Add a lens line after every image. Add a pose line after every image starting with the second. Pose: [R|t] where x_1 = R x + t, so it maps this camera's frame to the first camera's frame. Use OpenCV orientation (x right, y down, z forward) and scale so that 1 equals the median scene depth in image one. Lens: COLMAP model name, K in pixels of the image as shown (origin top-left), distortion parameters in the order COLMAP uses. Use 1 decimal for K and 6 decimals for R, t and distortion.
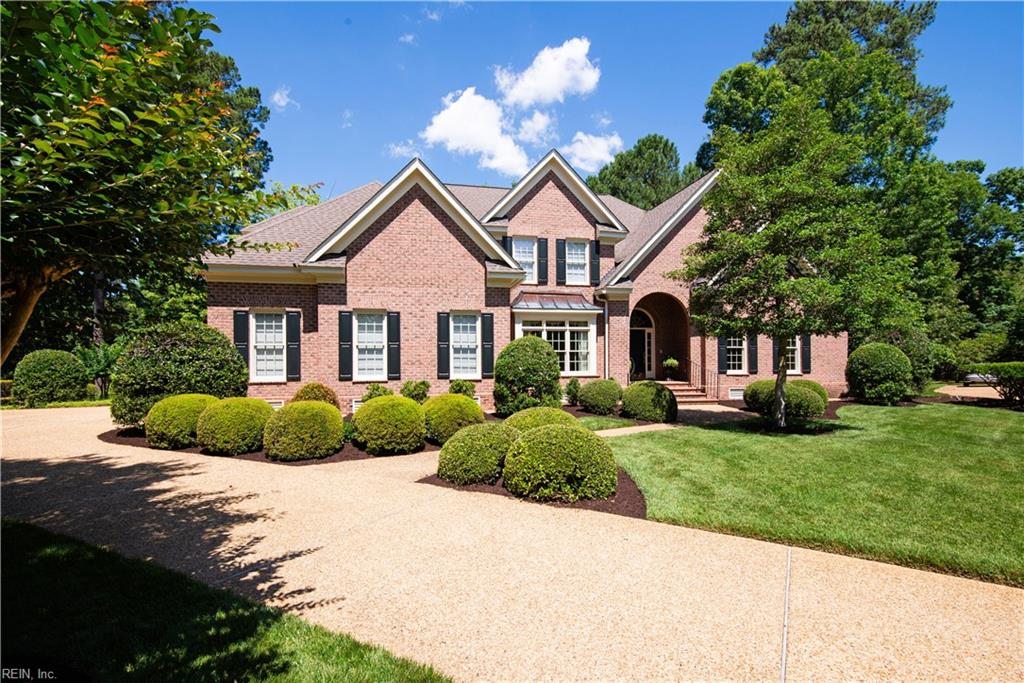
lens RADIAL K [[472.5, 0, 518.3], [0, 472.5, 358.6], [0, 0, 1]] dist [0.038362, -0.003372]
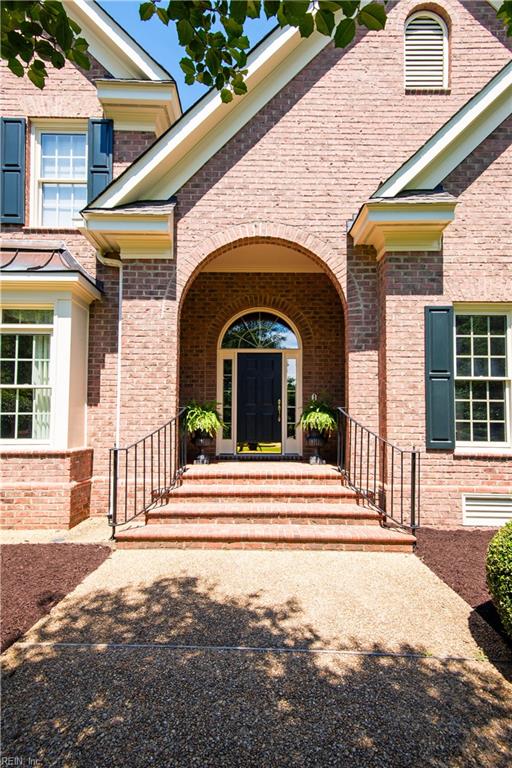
lens RADIAL K [[354.4, 0, 257.3], [0, 354.4, 414.4], [0, 0, 1]] dist [0.038362, -0.003372]
pose [[0.976517, 0.001847, -0.215432, 0.363724], [-0.008230, 0.999553, -0.028734, 0.013250], [0.215282, 0.029832, 0.976096, 0.730994]]
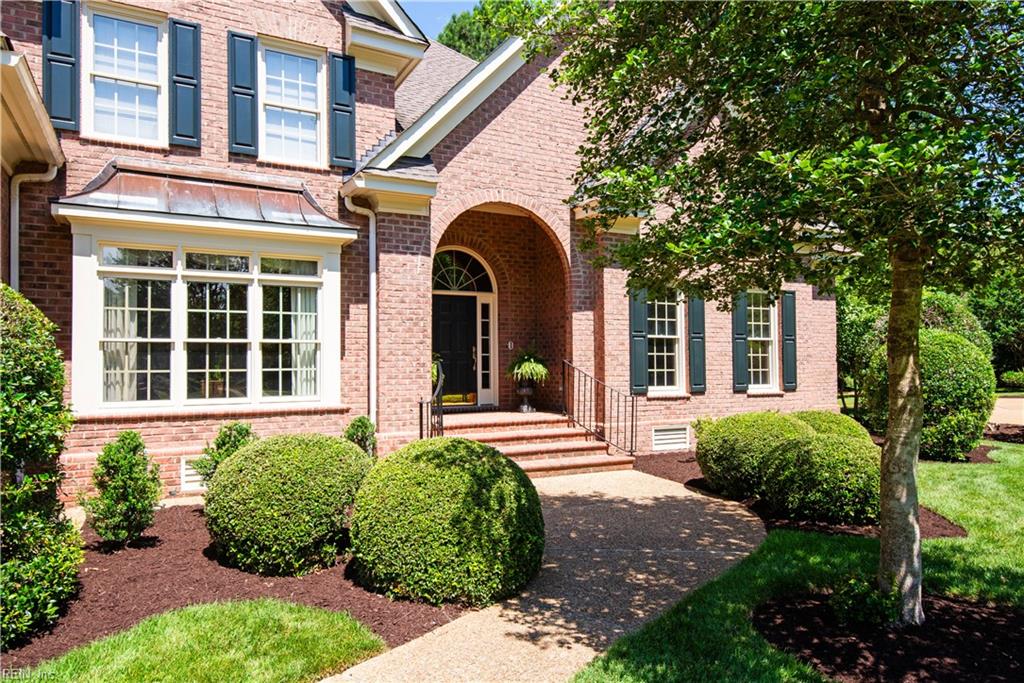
lens RADIAL K [[666.1, 0, 511.2], [0, 666.1, 355.6], [0, 0, 1]] dist [0.036230, 0.006520]
pose [[0.962994, 0.002175, 0.269513, 0.148036], [-0.000336, 0.999976, -0.006869, -0.001368], [-0.269522, 0.006524, 0.962972, 0.439746]]
